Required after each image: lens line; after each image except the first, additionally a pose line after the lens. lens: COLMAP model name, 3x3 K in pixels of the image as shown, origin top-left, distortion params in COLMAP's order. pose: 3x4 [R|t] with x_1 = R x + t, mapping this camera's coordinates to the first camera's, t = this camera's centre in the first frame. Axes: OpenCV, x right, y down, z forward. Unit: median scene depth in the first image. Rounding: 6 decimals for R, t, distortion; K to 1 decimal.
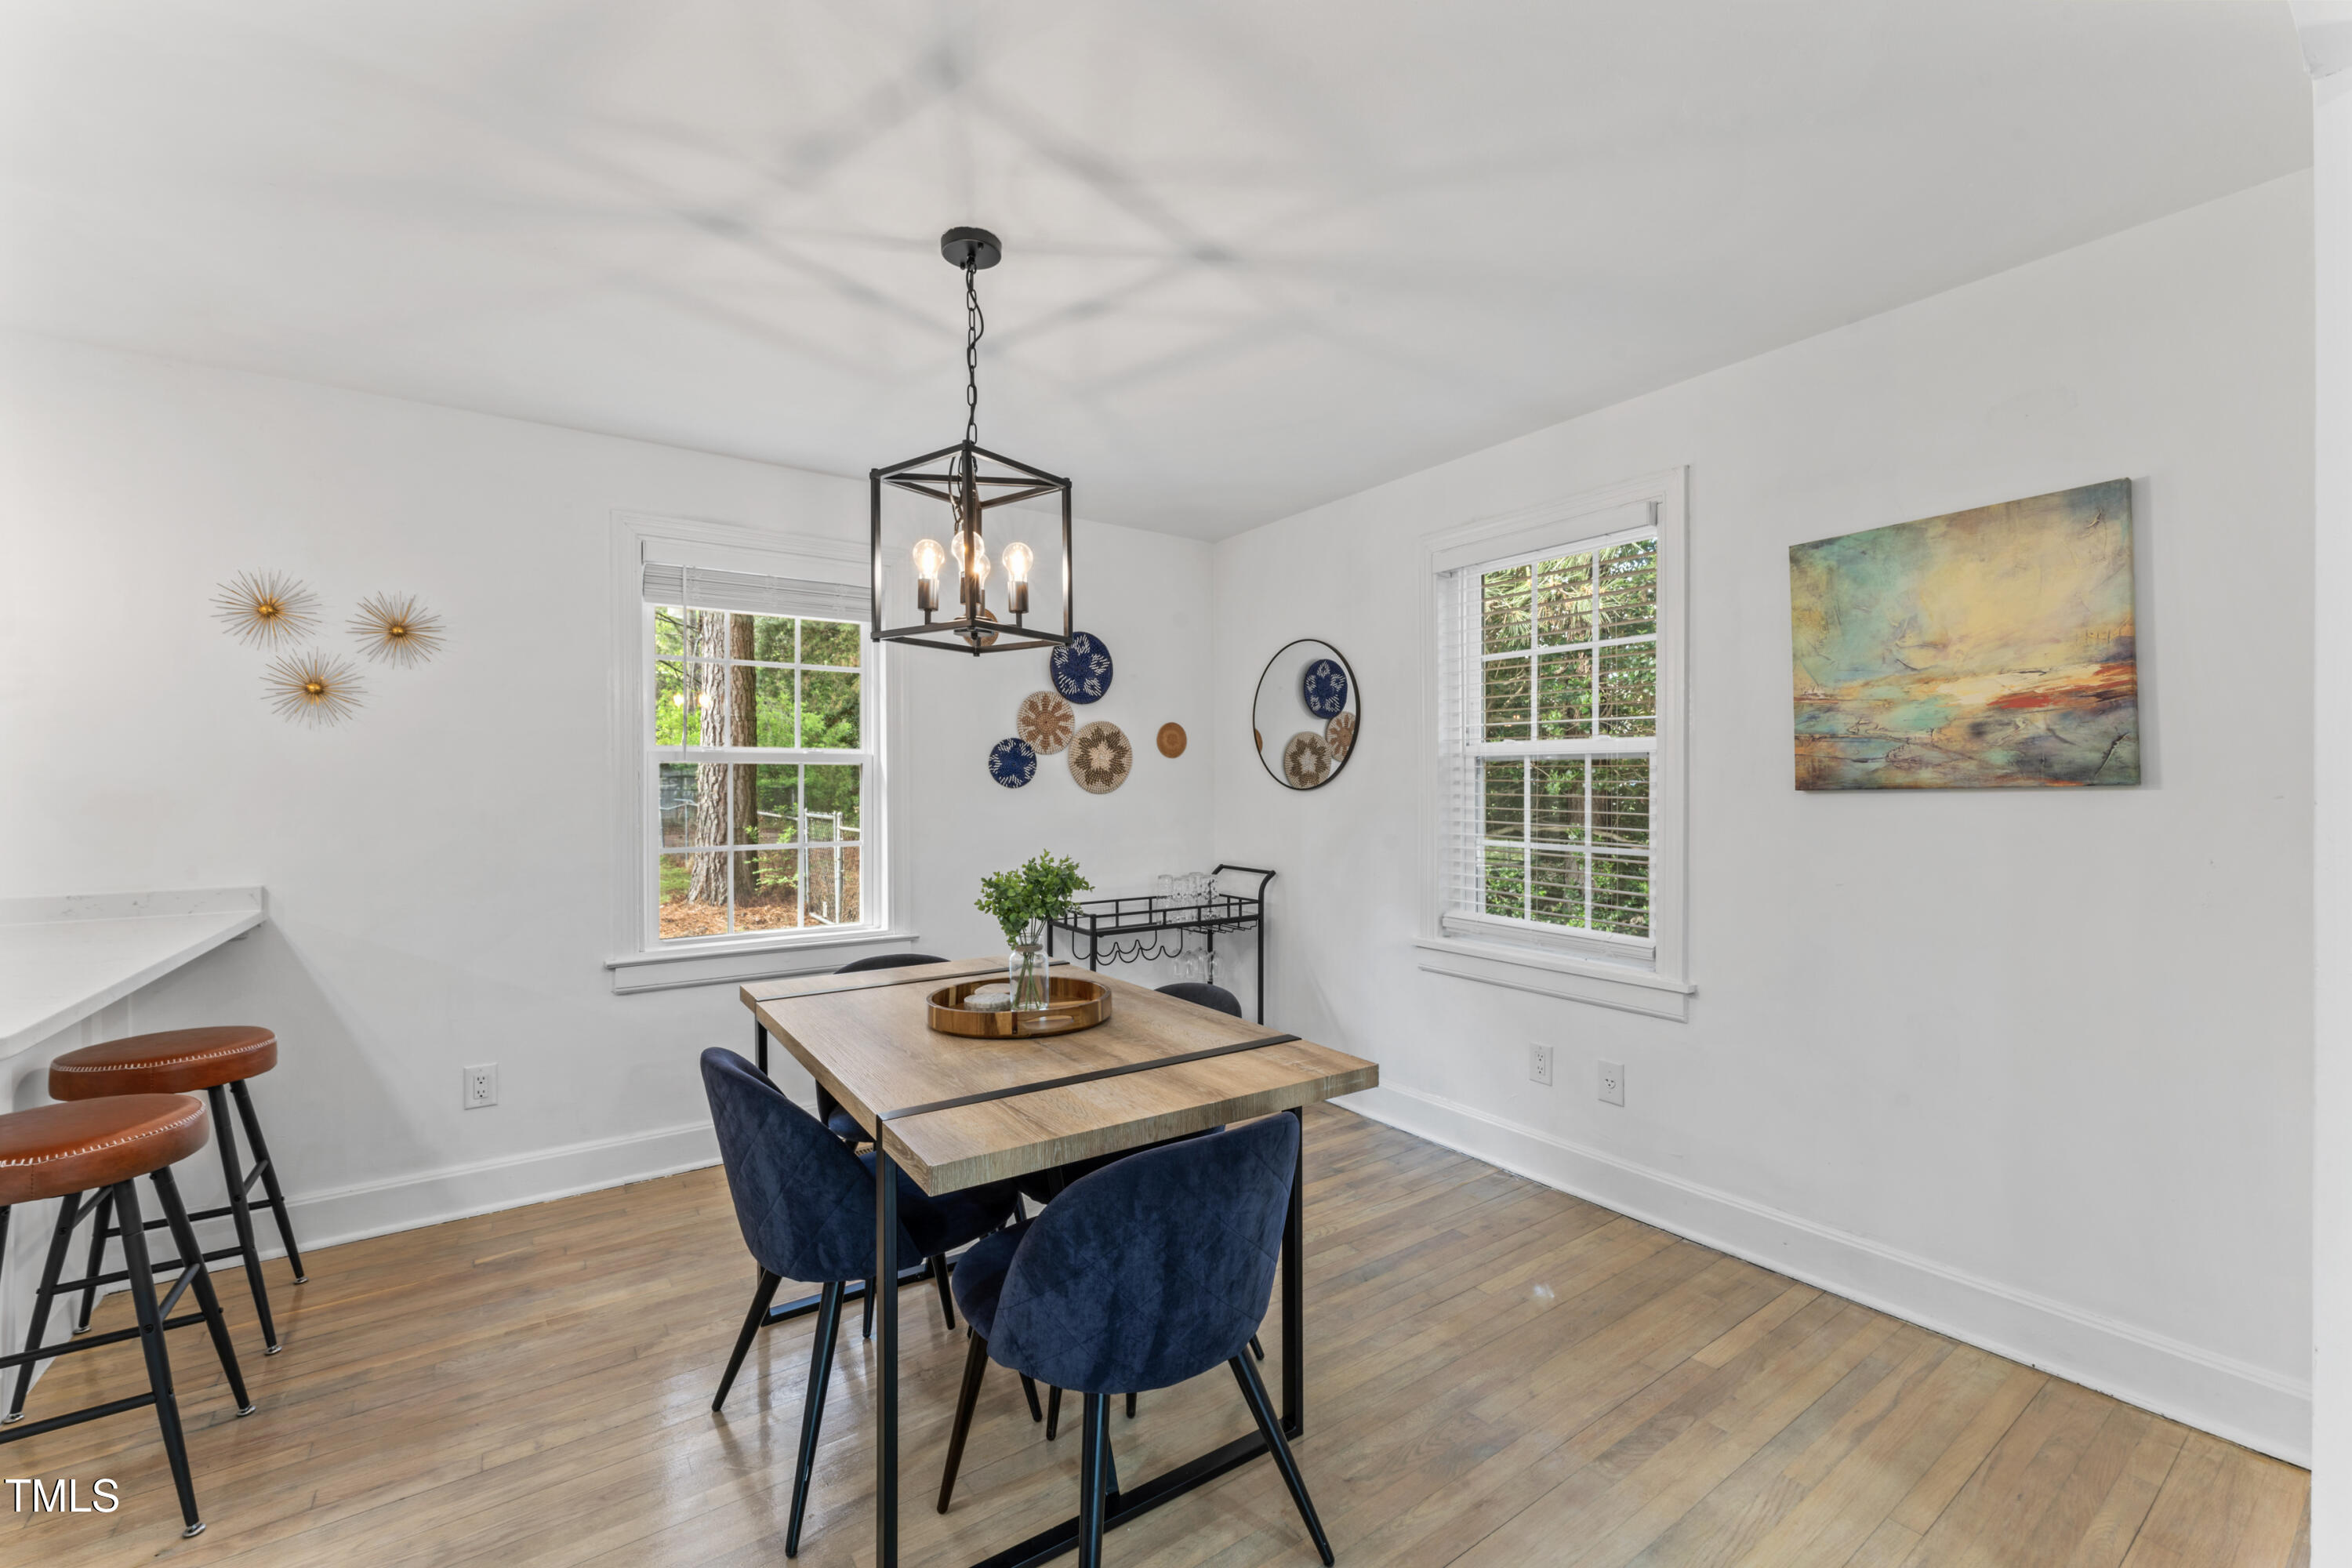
lens RADIAL K [[963.2, 0, 1188.6], [0, 963.2, 784.2], [0, 0, 1]] dist [-0.009169, 0.002260]
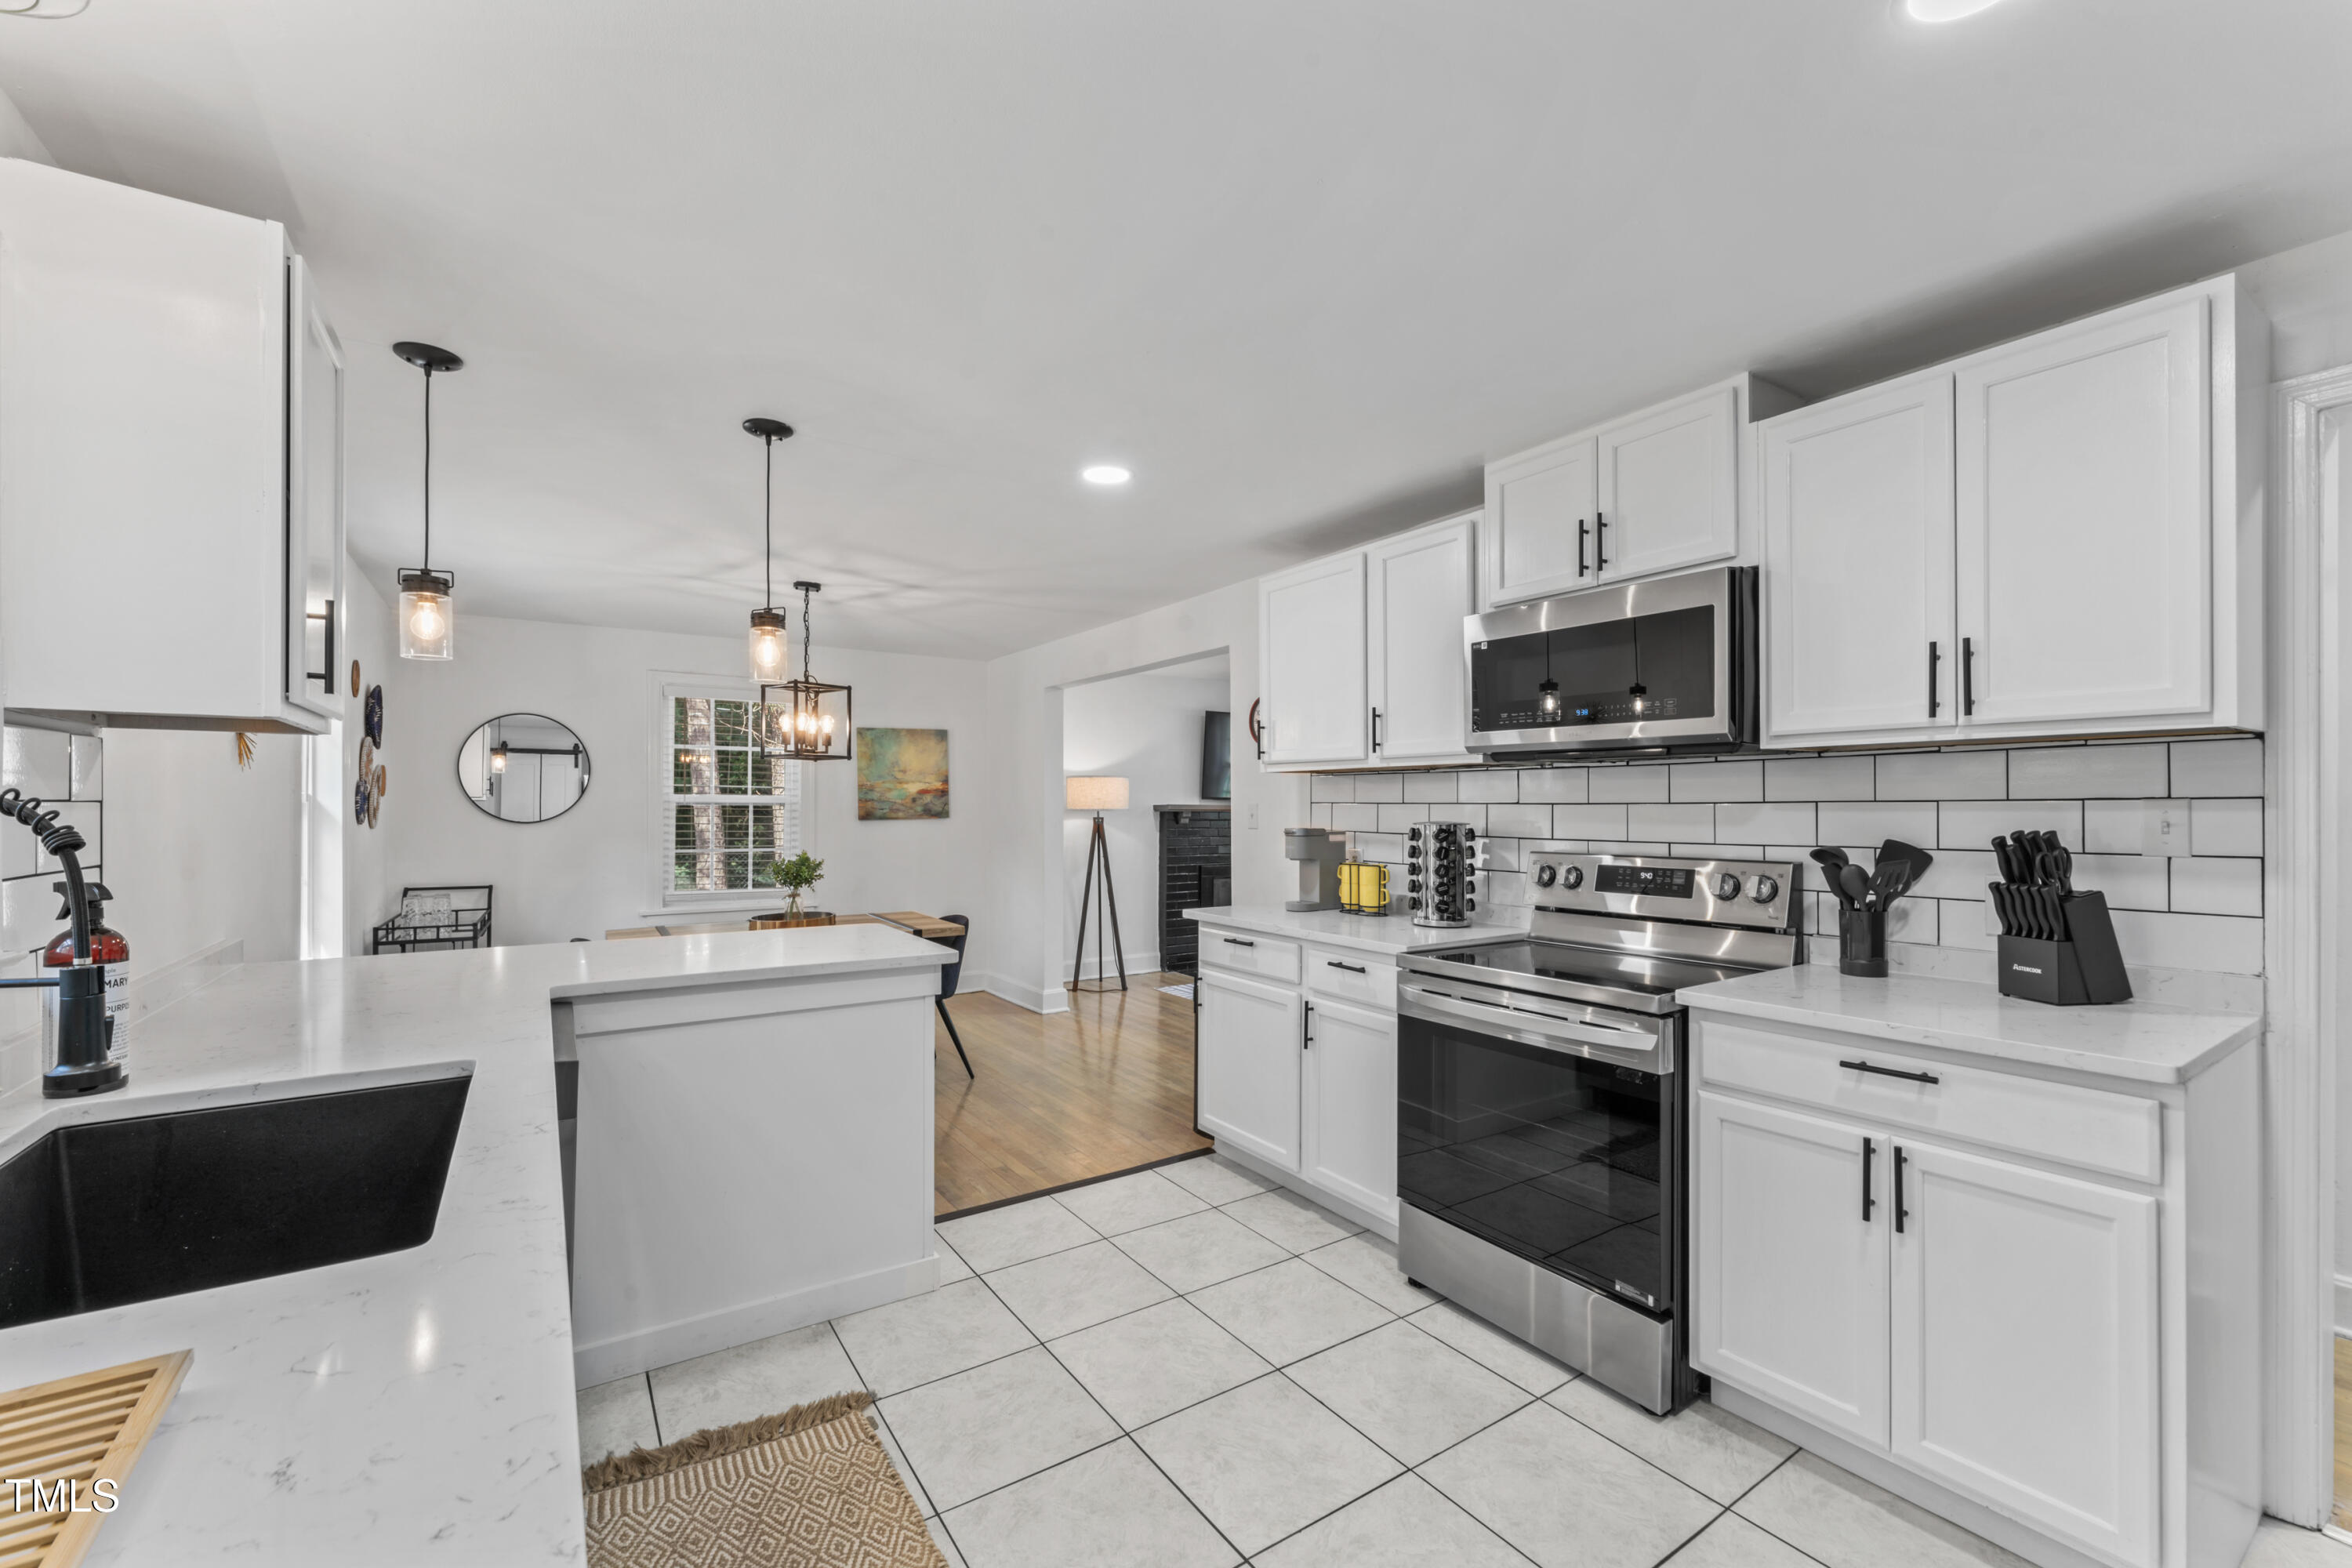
lens RADIAL K [[963.2, 0, 1173.4], [0, 963.2, 794.0], [0, 0, 1]] dist [-0.009169, 0.002260]
pose [[0.029307, 0.016459, 0.999435, -2.032810], [0.001870, 0.999862, -0.016520, -0.020166], [-0.999569, 0.002353, 0.029272, 0.053882]]
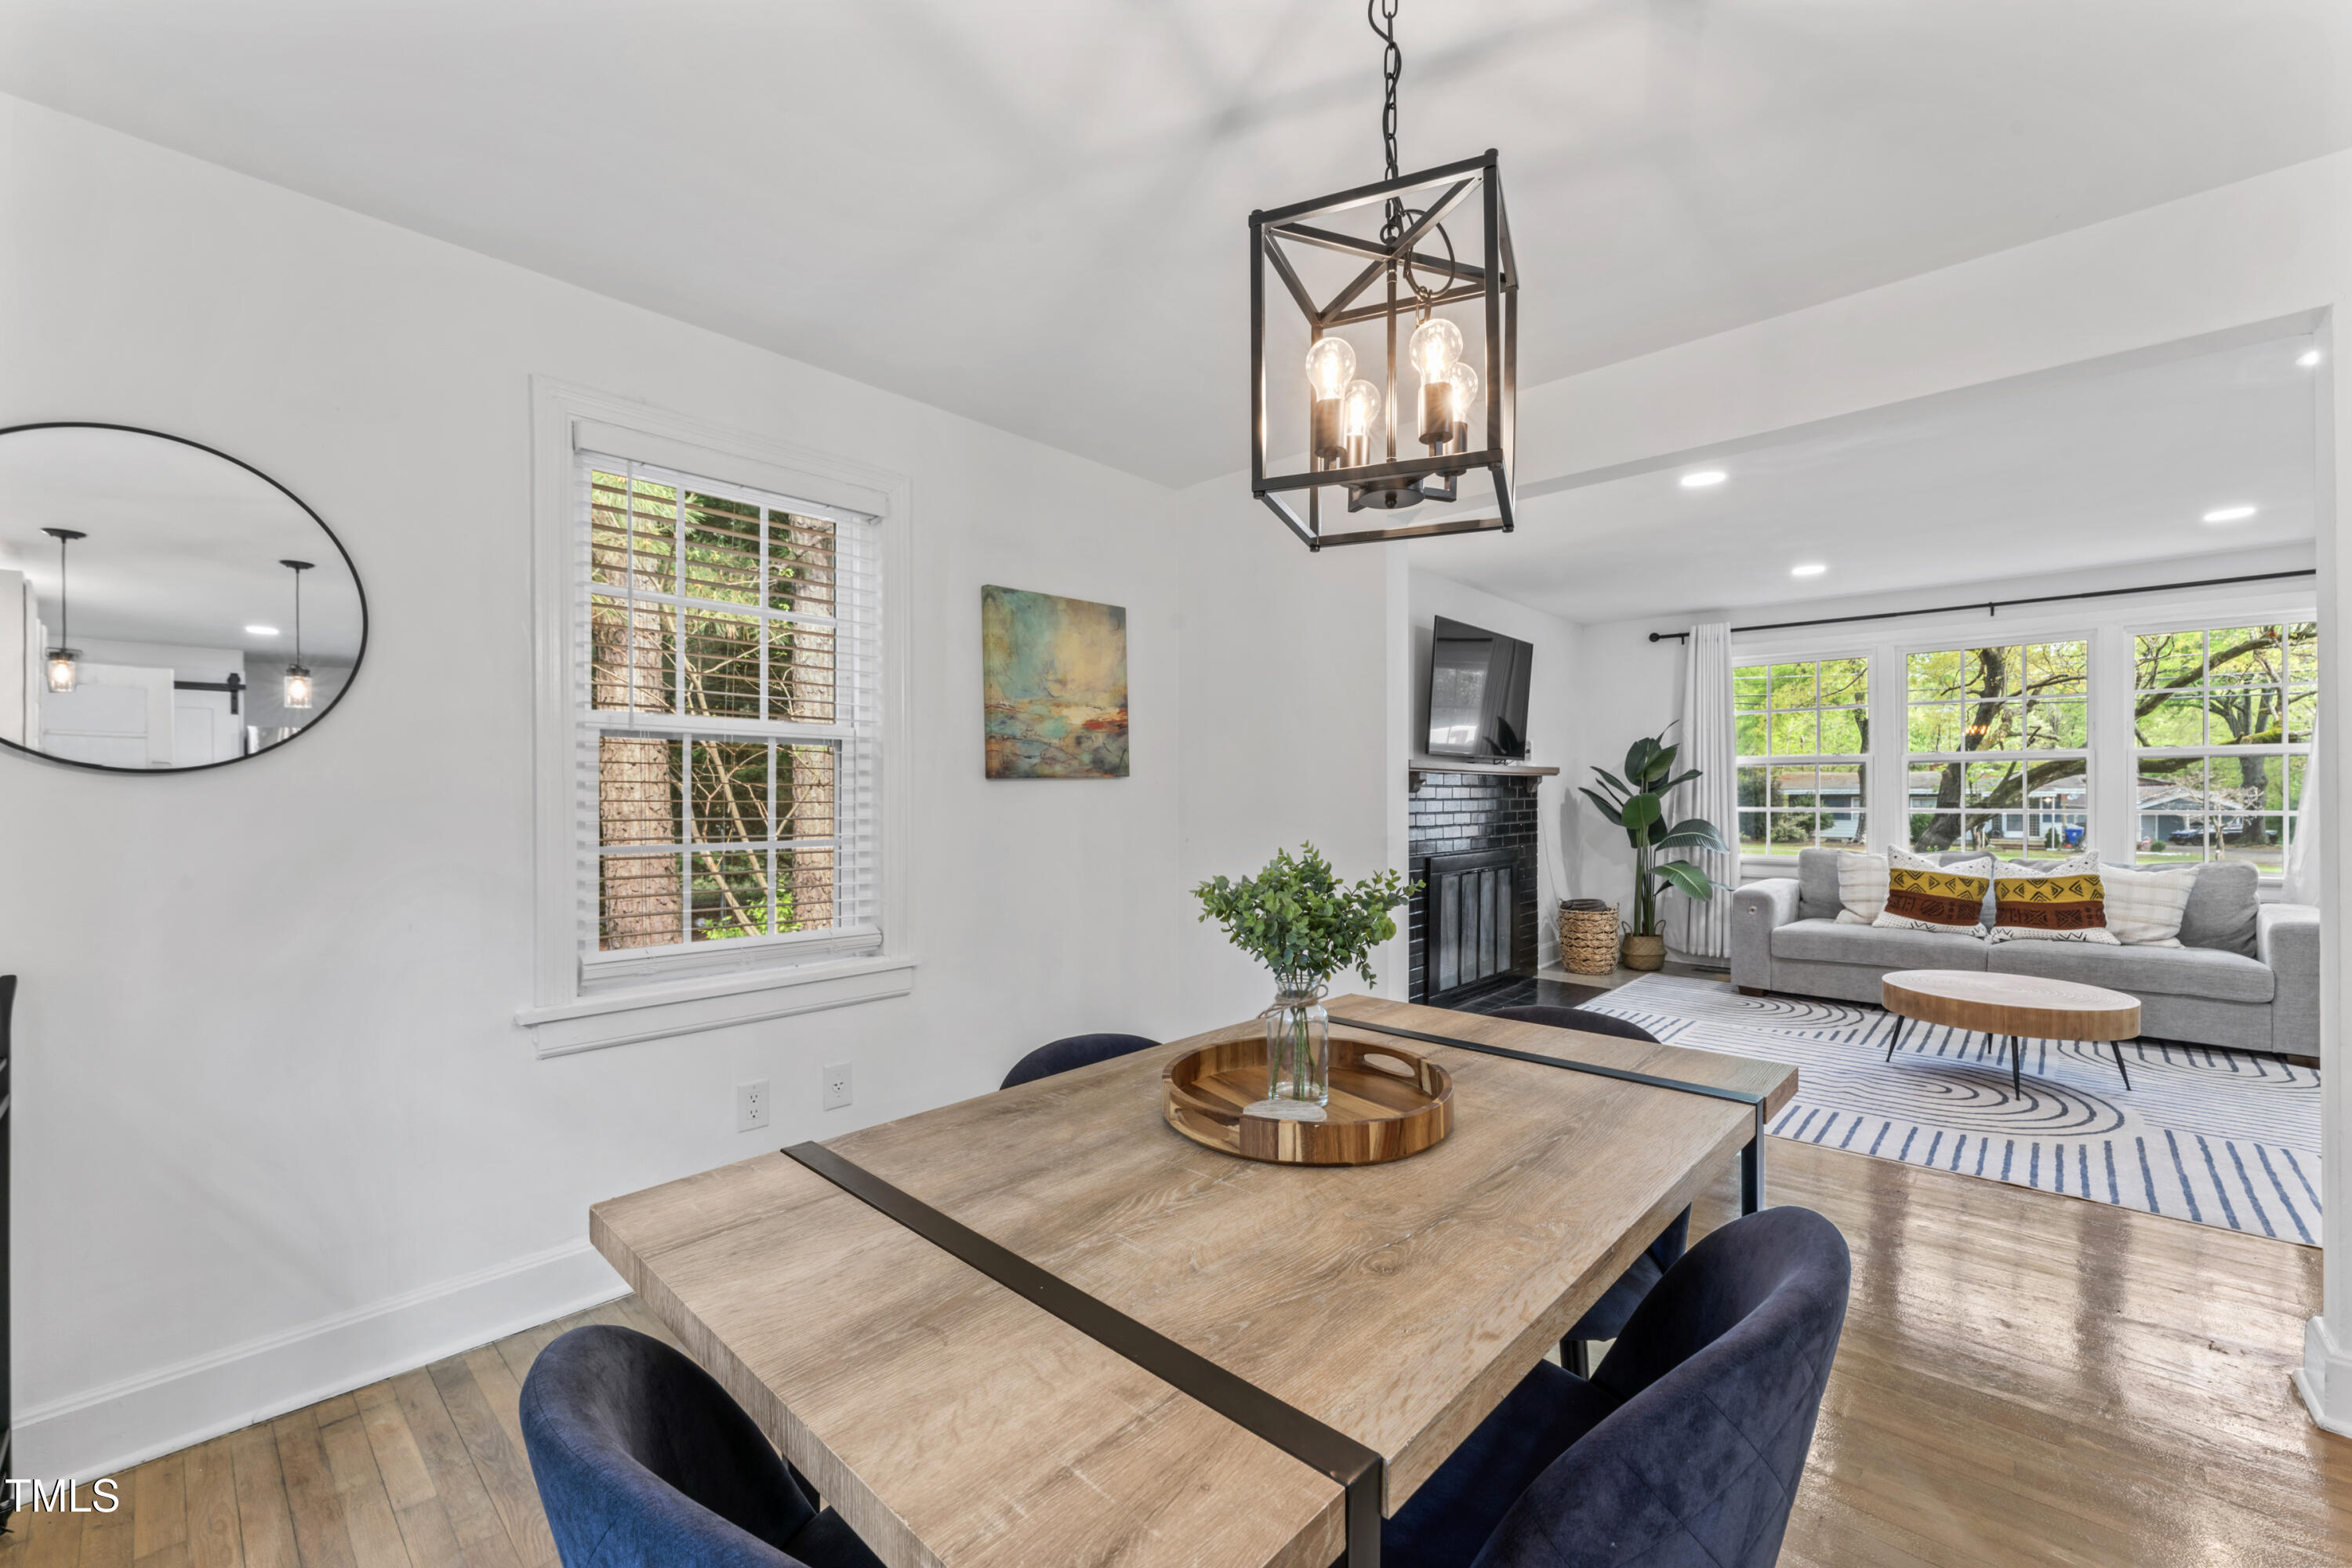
lens RADIAL K [[963.2, 0, 1163.6], [0, 963.2, 789.7], [0, 0, 1]] dist [-0.009169, 0.002260]
pose [[-0.199452, 0.005888, 0.979890, -0.666563], [0.004259, 0.999978, -0.005141, 0.028934], [-0.979898, 0.003148, -0.199473, 1.044899]]
